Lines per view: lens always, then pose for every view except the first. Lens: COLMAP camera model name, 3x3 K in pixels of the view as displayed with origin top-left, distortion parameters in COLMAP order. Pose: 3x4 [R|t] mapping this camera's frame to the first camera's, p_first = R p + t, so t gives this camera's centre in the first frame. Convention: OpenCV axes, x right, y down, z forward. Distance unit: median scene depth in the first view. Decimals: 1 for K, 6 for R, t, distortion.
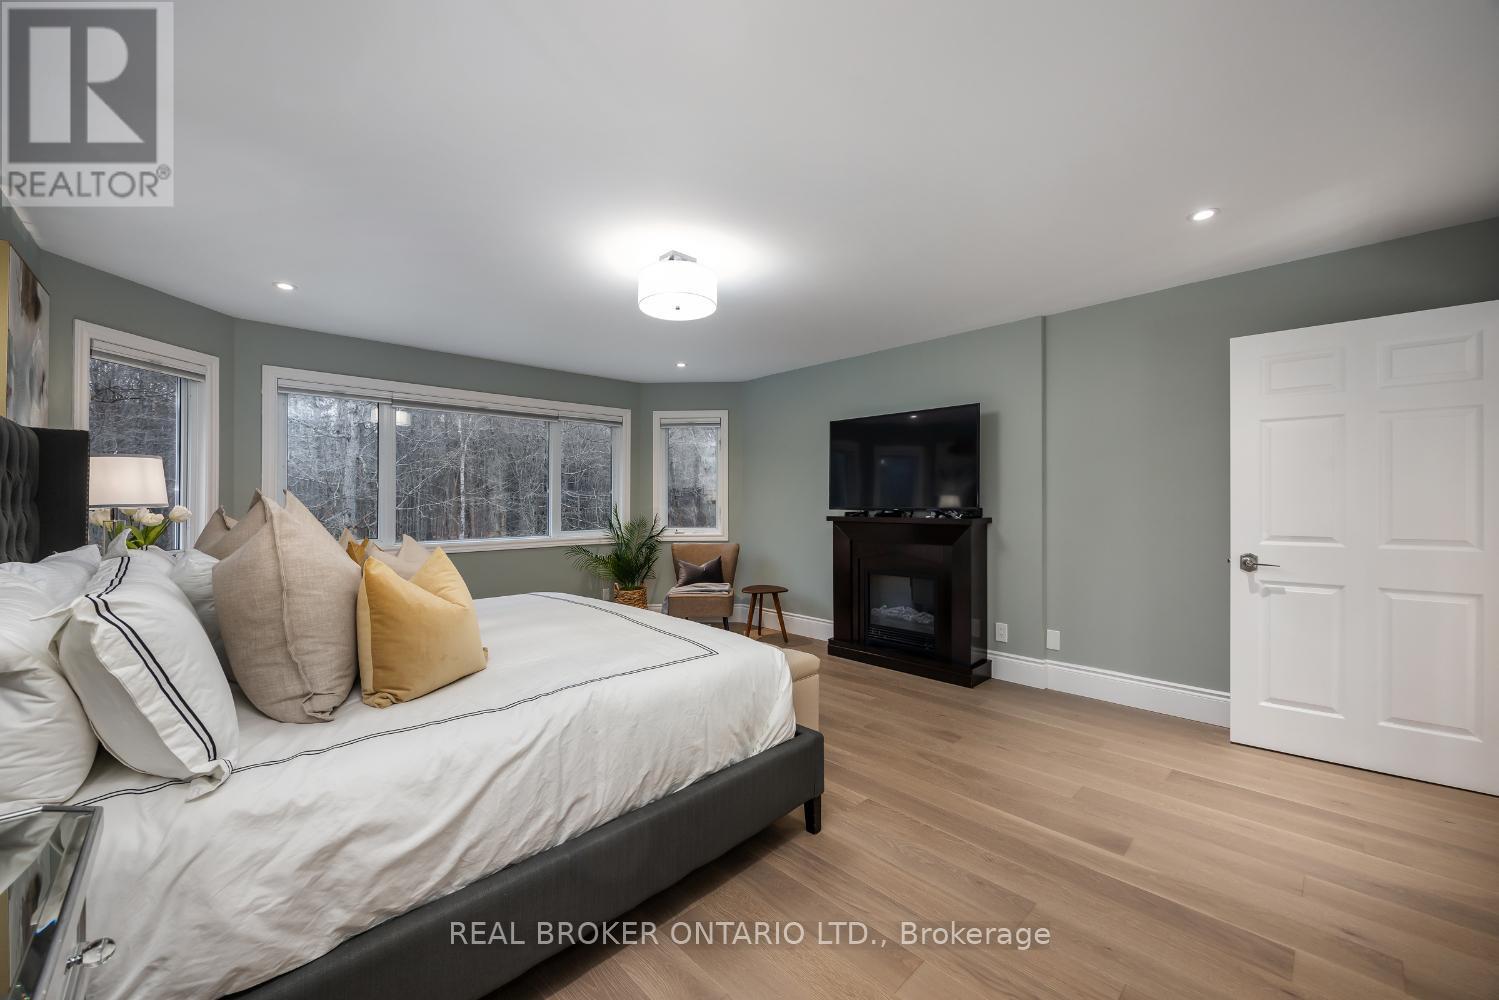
lens RADIAL K [[576.2, 0, 749.5], [0, 576.2, 500.0], [0, 0, 1]] dist [-0.000318, 0.000044]
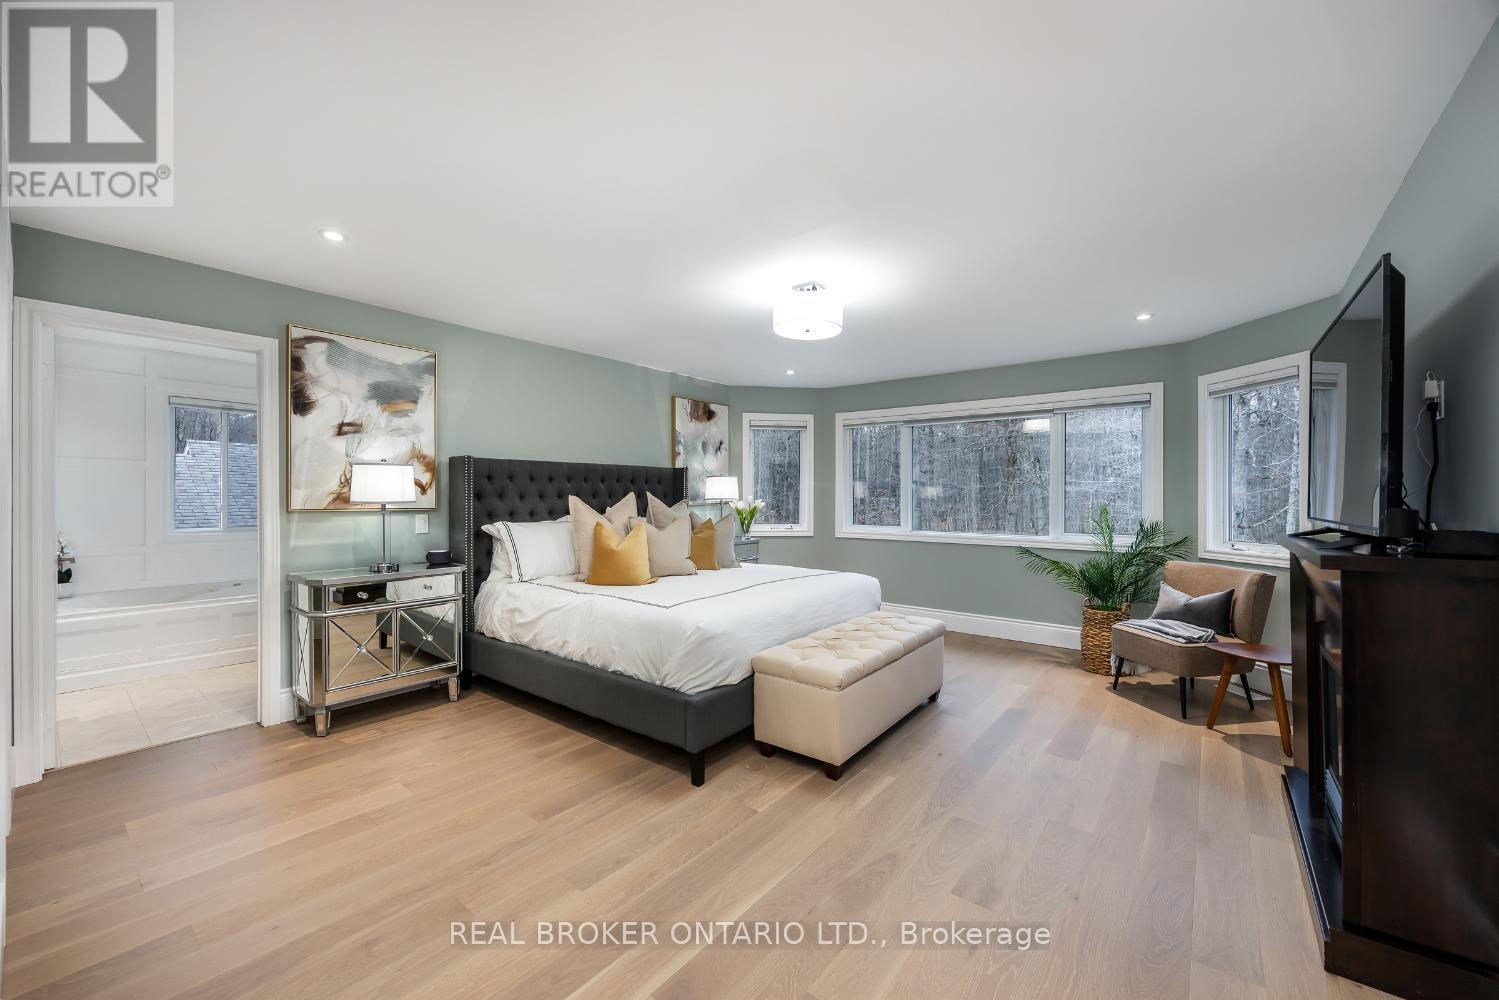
lens RADIAL K [[576.2, 0, 749.5], [0, 576.2, 500.0], [0, 0, 1]] dist [-0.000318, 0.000044]
pose [[0.131271, 0.010342, -0.991293, 1.431414], [-0.006093, 0.999935, 0.009625, -0.011880], [0.991328, 0.004777, 0.131326, 1.066101]]
